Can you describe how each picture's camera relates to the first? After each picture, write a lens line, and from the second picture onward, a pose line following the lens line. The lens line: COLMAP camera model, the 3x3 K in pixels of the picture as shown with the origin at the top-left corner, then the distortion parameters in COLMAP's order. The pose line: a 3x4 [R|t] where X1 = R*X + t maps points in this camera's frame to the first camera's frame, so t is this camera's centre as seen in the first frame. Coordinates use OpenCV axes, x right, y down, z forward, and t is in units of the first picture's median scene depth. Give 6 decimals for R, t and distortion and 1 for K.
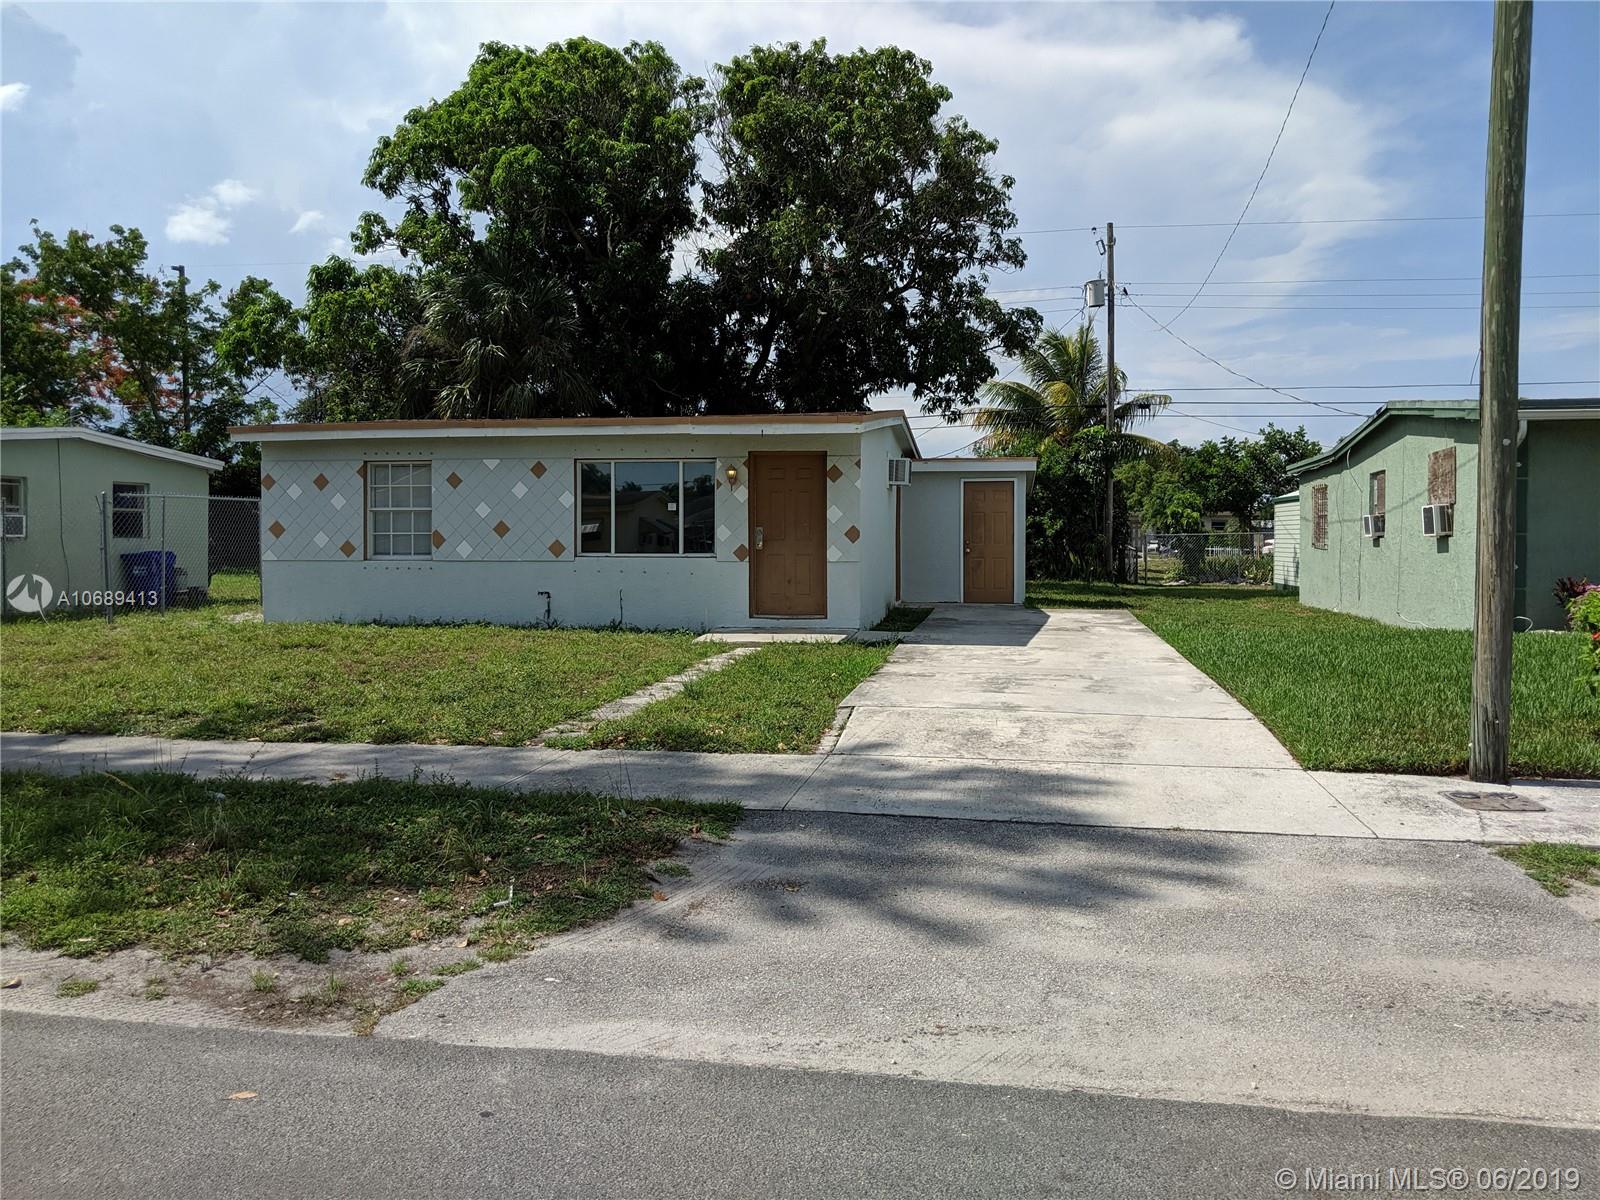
lens RADIAL K [[1288.8, 0, 784.2], [0, 1288.8, 605.0], [0, 0, 1]] dist [0.064242, -0.121442]
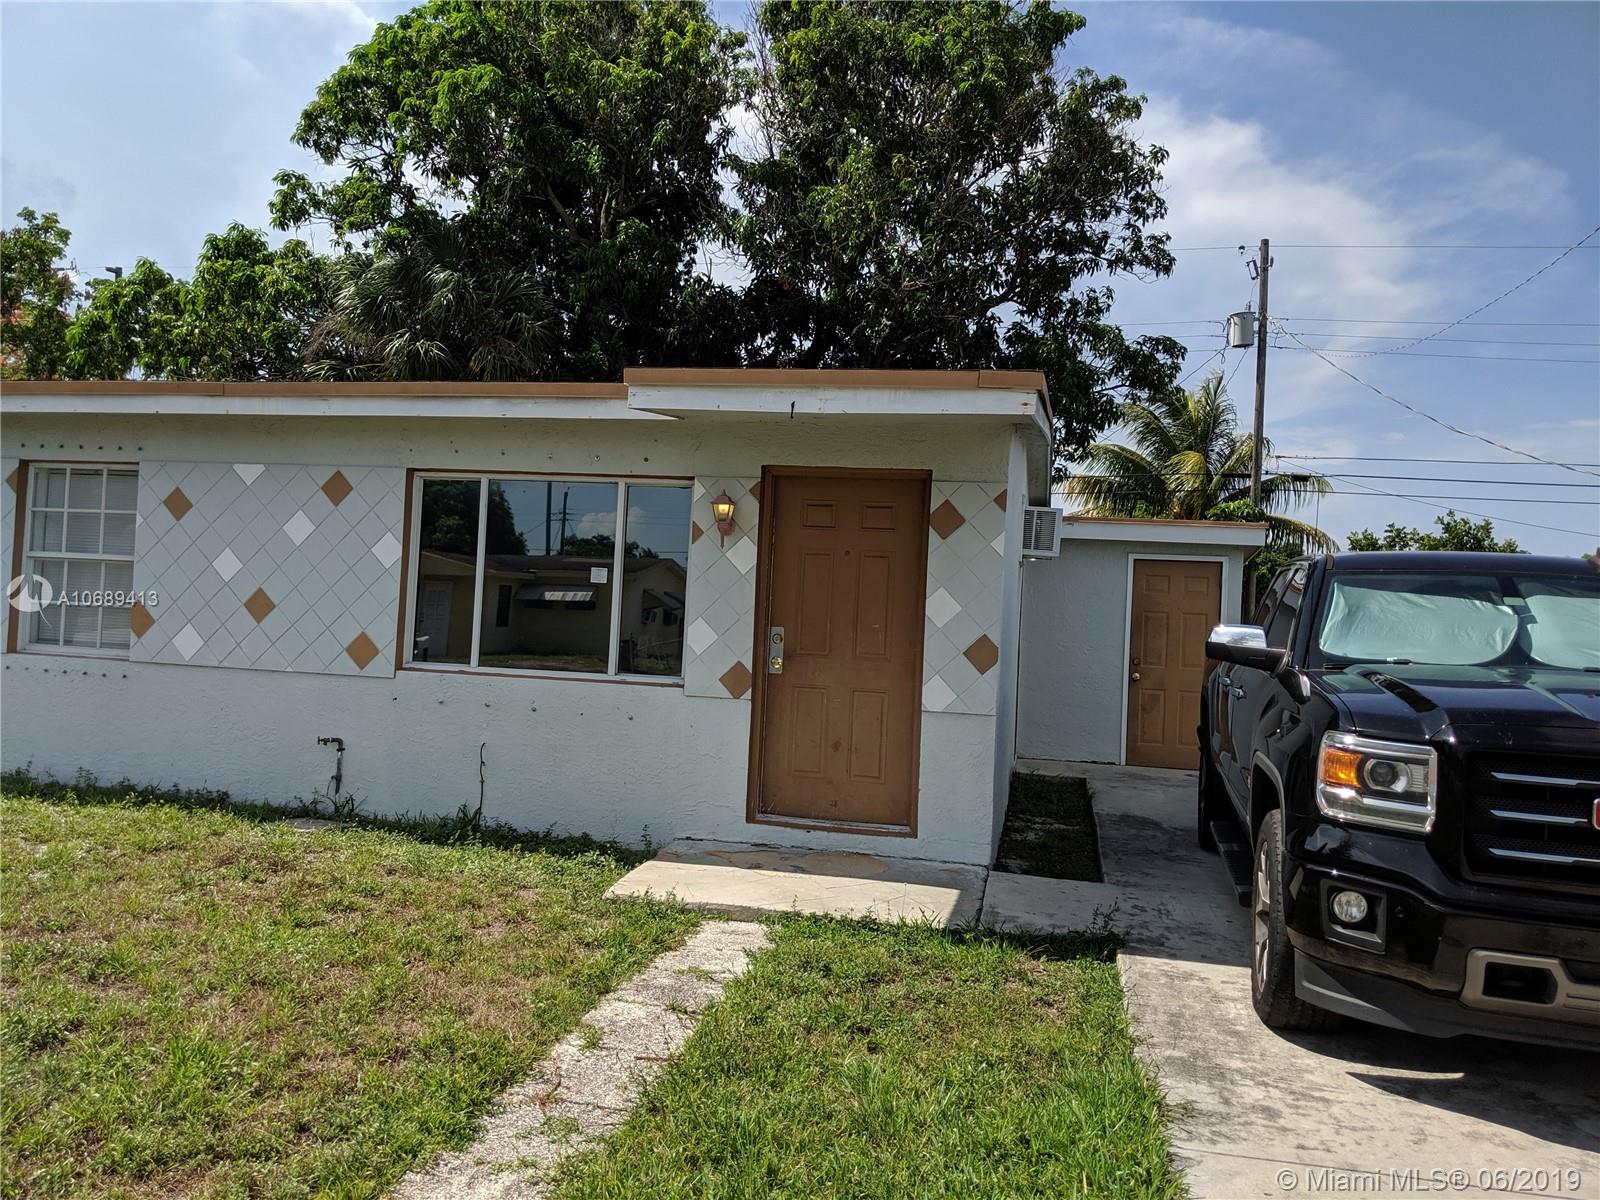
lens RADIAL K [[1288.8, 0, 784.2], [0, 1288.8, 605.0], [0, 0, 1]] dist [0.064242, -0.121442]
pose [[0.998507, 0.048393, -0.025342, -0.003224], [-0.049861, 0.996897, -0.060915, -0.022549], [0.022316, 0.062088, 0.997821, 0.298218]]
